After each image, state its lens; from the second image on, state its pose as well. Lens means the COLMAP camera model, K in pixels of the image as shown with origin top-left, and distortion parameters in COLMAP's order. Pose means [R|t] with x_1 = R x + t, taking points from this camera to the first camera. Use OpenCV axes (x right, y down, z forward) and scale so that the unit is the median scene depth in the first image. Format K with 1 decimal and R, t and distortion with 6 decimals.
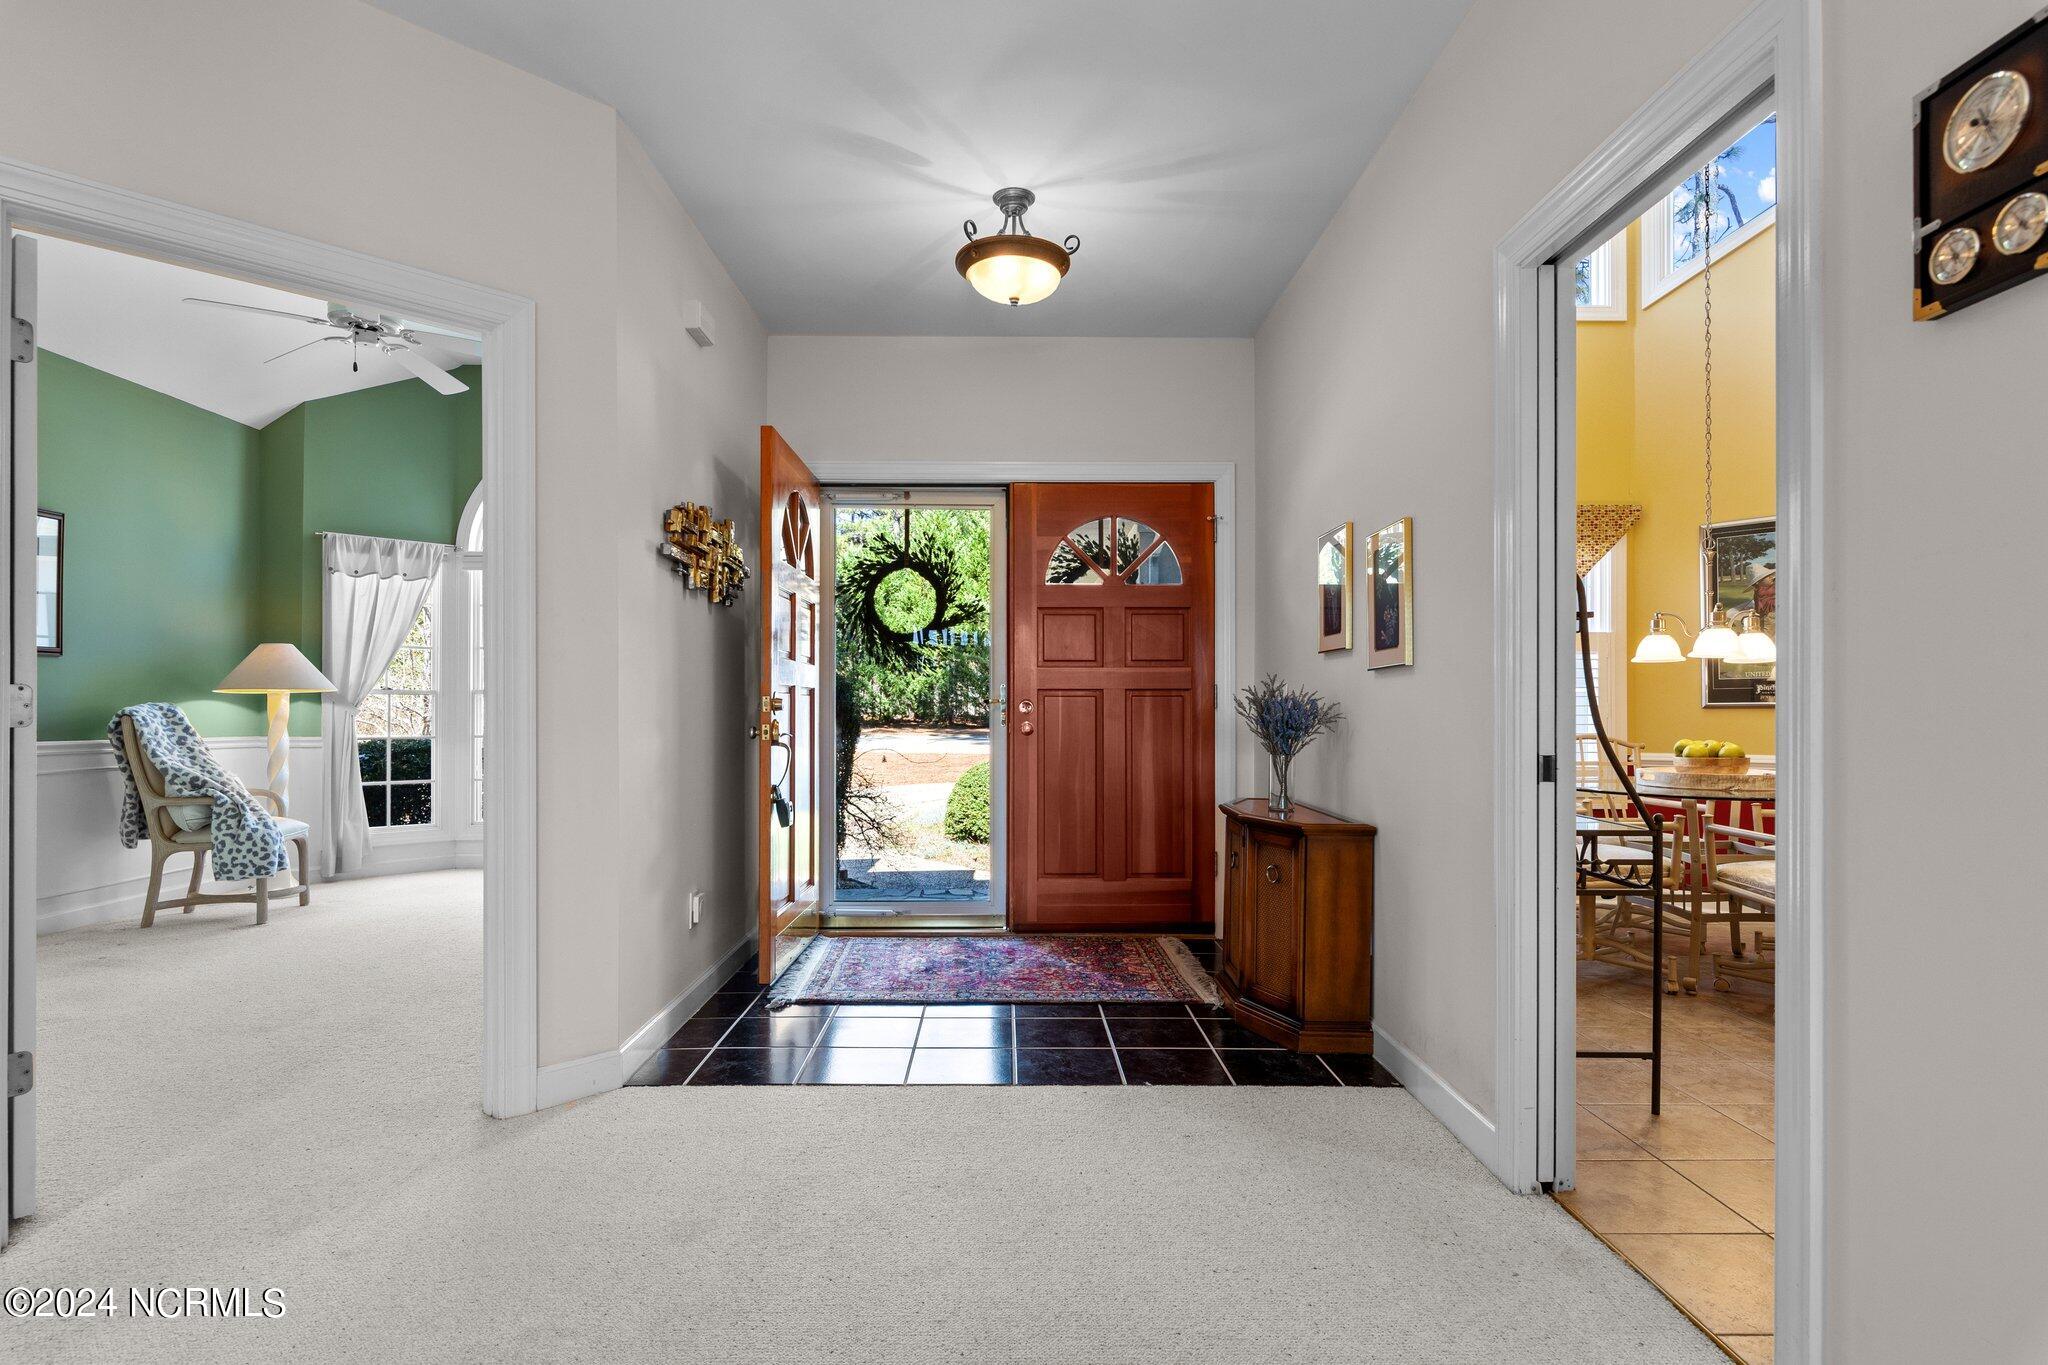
lens RADIAL K [[1037.9, 0, 998.3], [0, 1037.9, 709.8], [0, 0, 1]] dist [-0.001016, -0.001165]
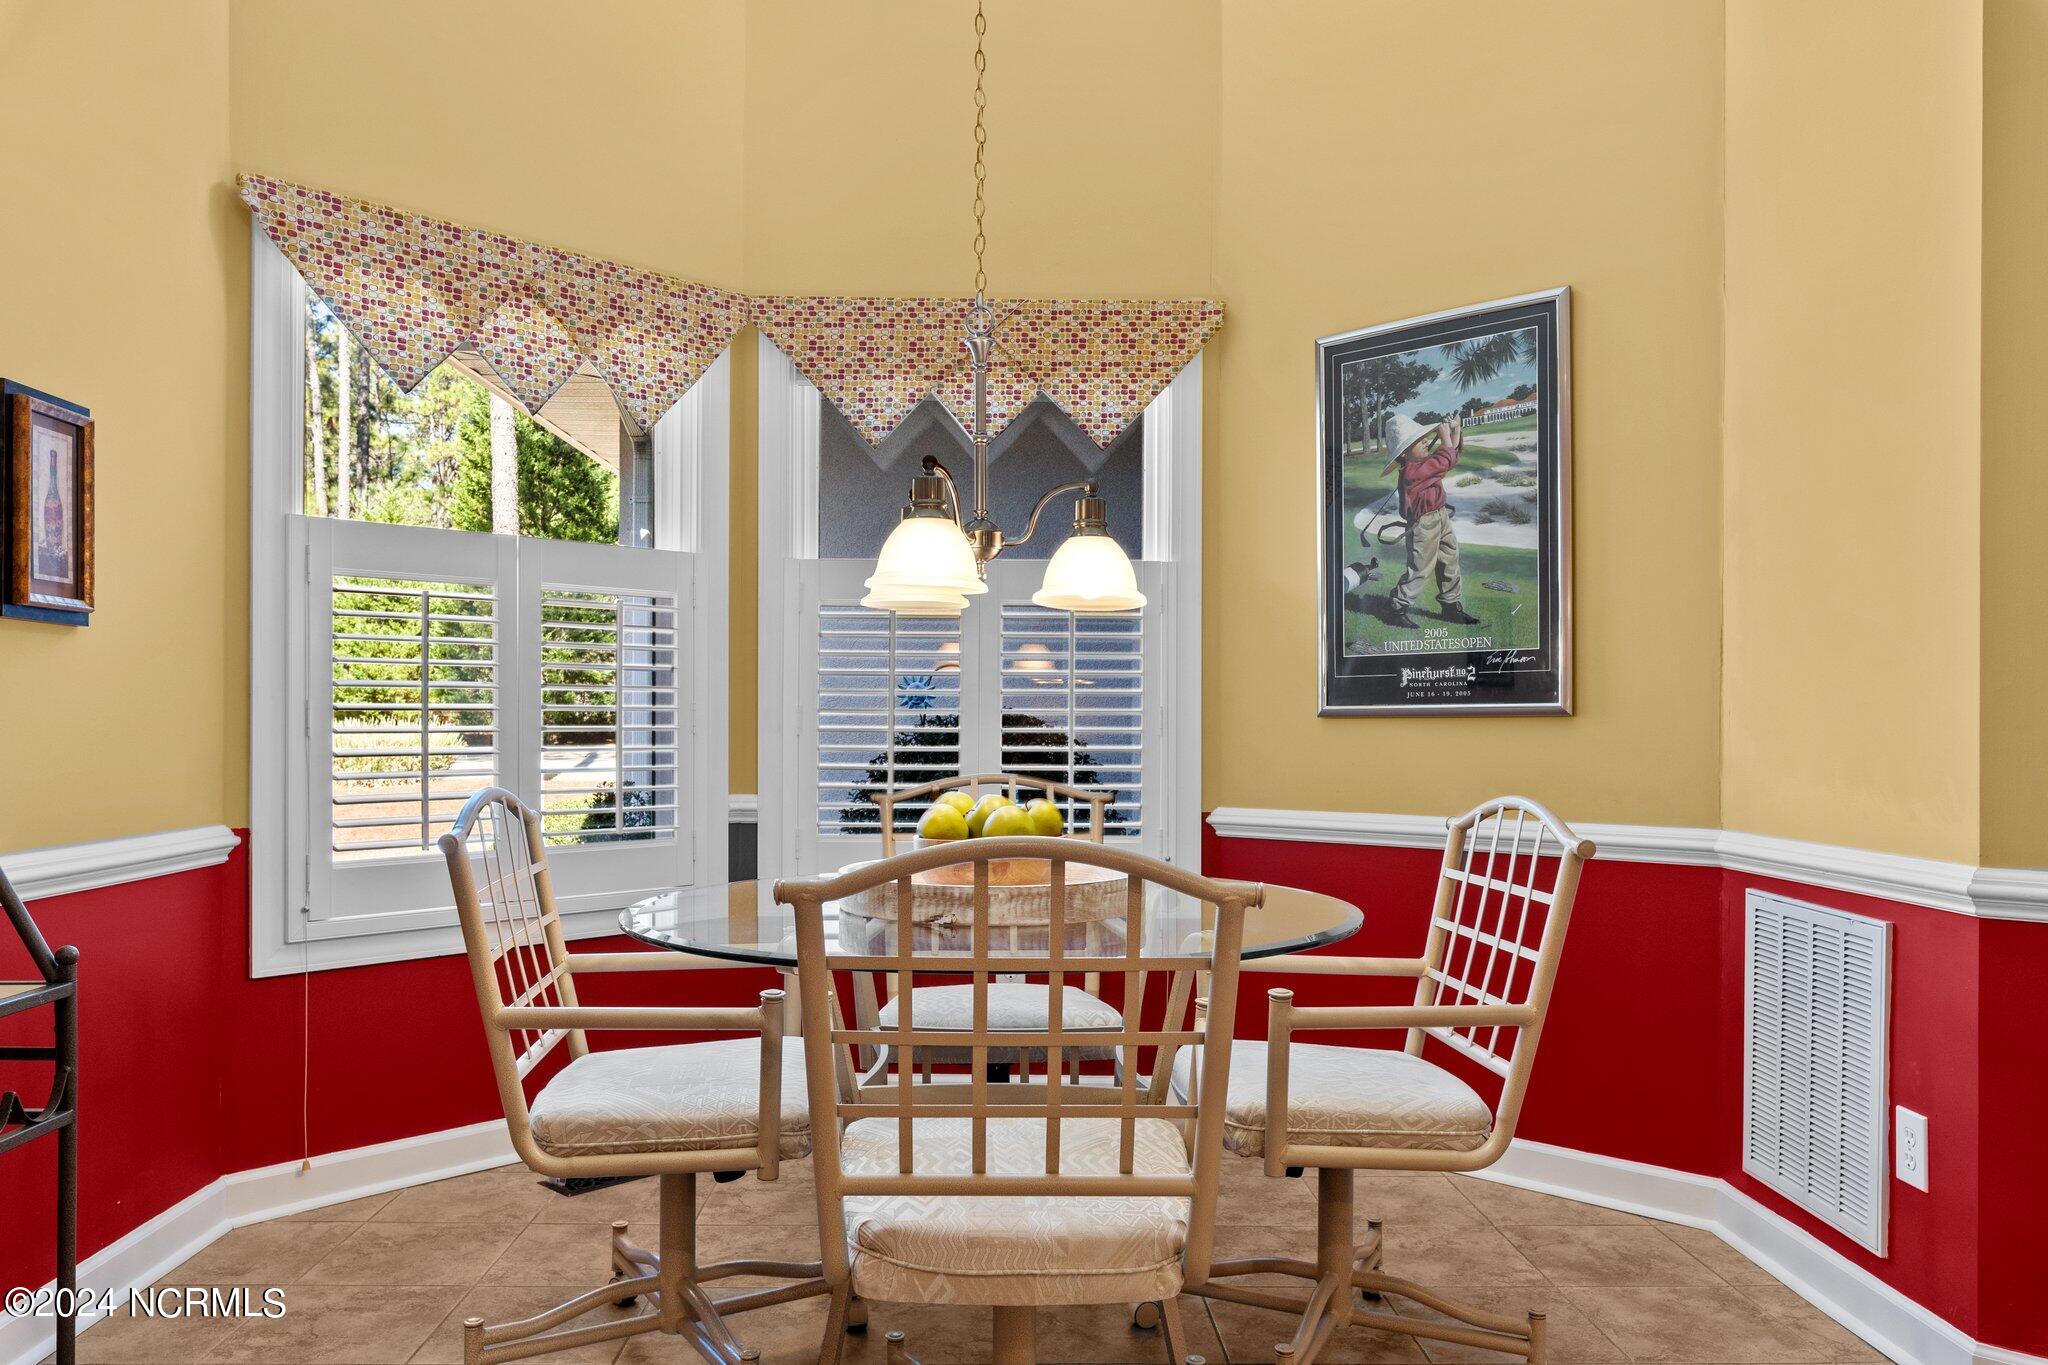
lens RADIAL K [[1502.7, 0, 1047.5], [0, 1502.7, 716.2], [0, 0, 1]] dist [0.003923, -0.005398]
pose [[0.999169, -0.000458, 0.040749, 0.538410], [0.000423, 1.000000, 0.000855, -0.002440], [-0.040749, -0.000837, 0.999169, 0.313238]]
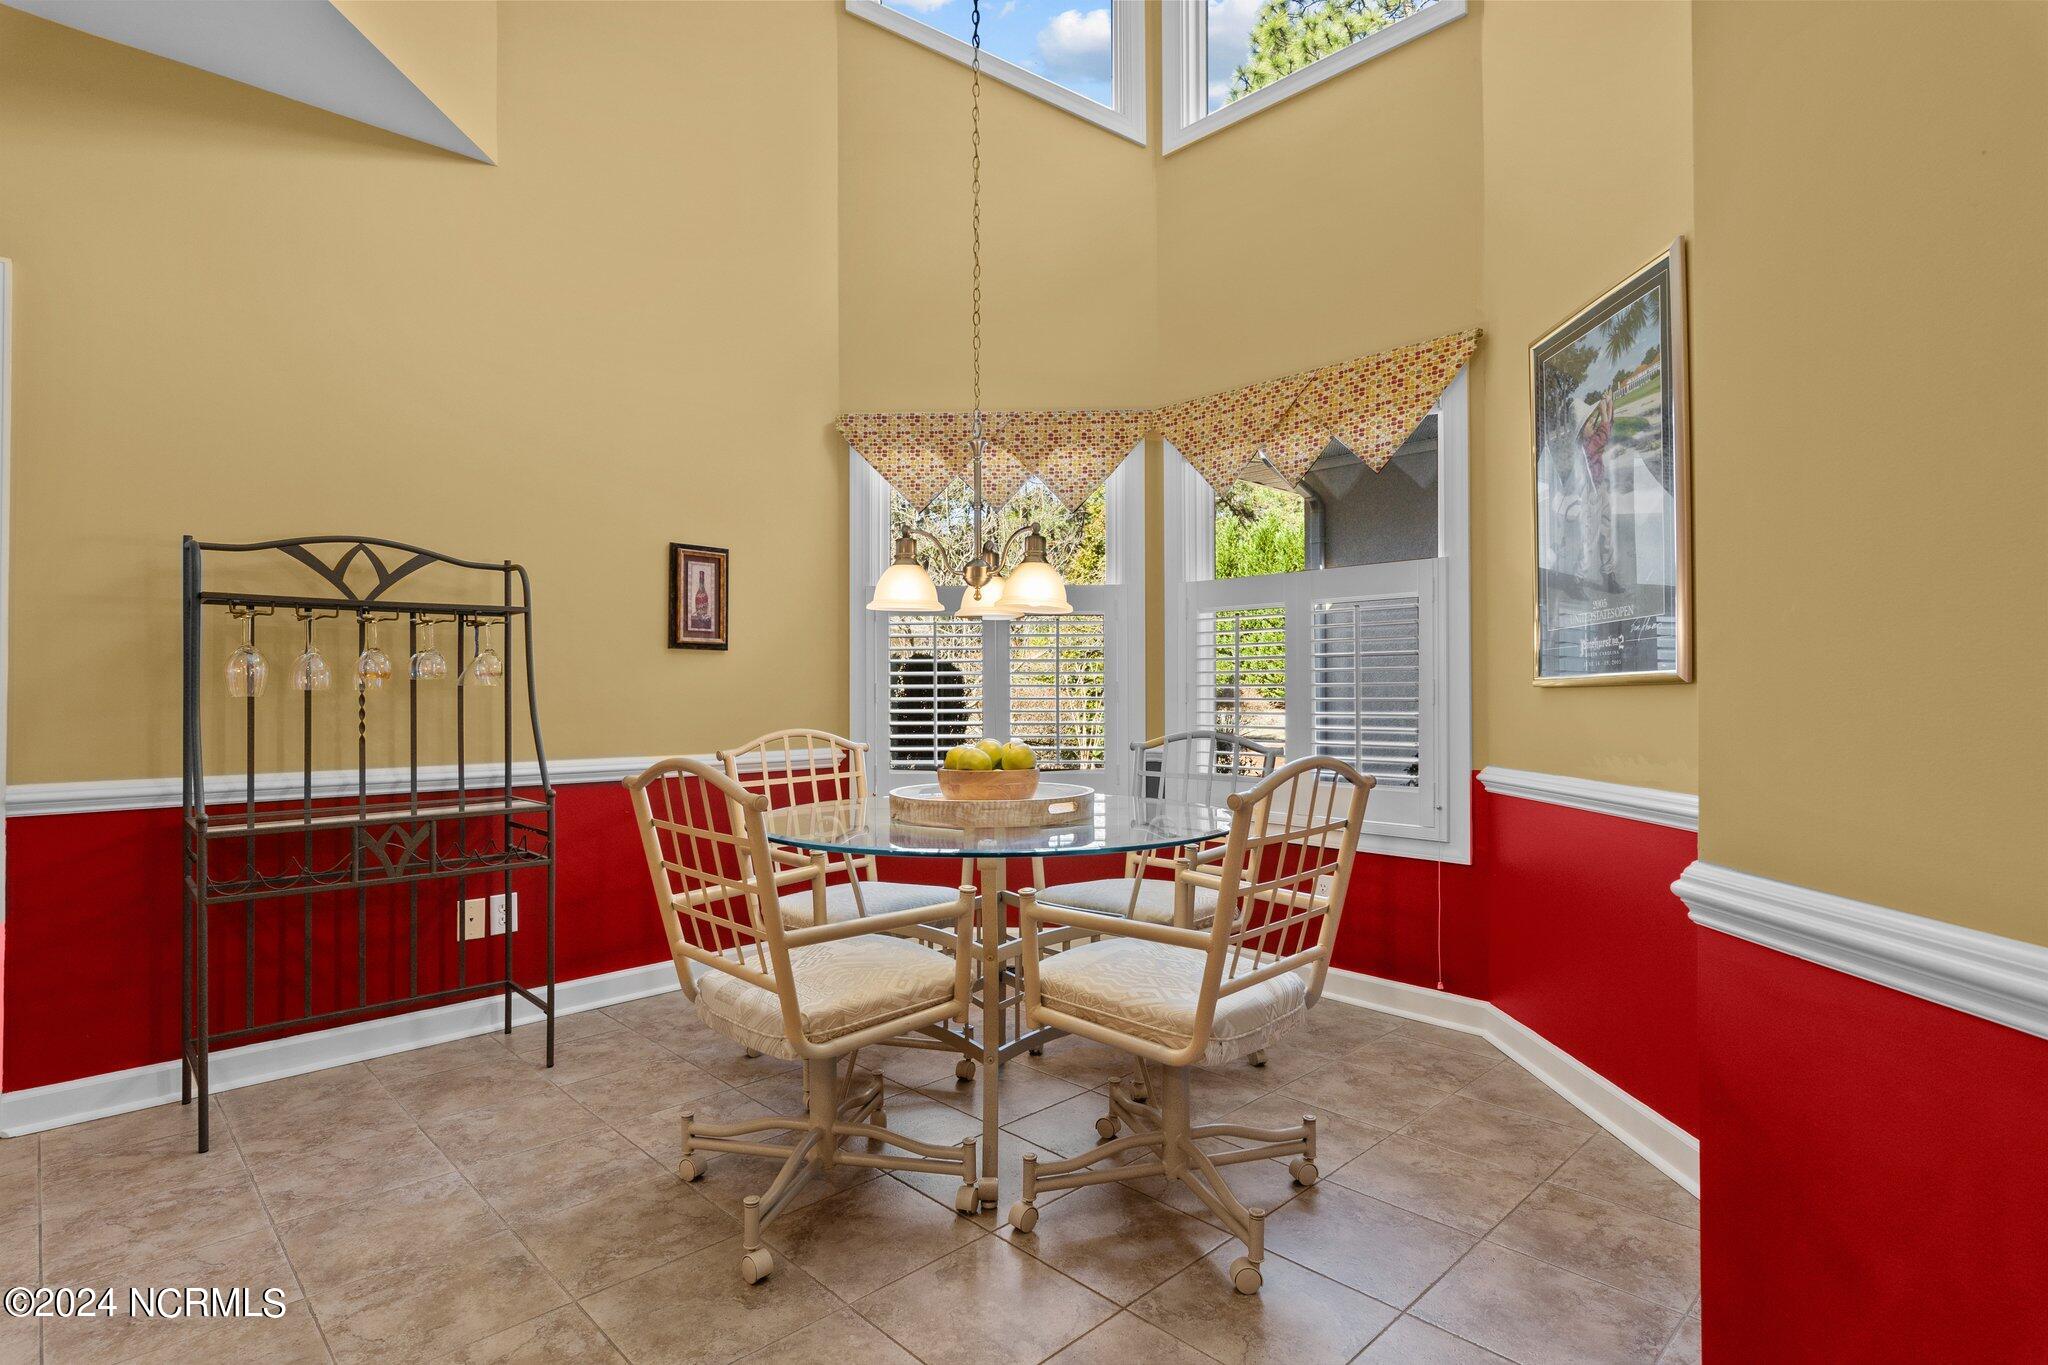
lens RADIAL K [[1037.9, 0, 1013.9], [0, 1037.9, 680.8], [0, 0, 1]] dist [-0.001016, -0.001165]
pose [[0.695440, -0.014883, -0.718430, 0.898880], [0.007147, 0.999879, -0.013796, 0.001090], [0.718549, 0.004460, 0.695462, 0.453089]]
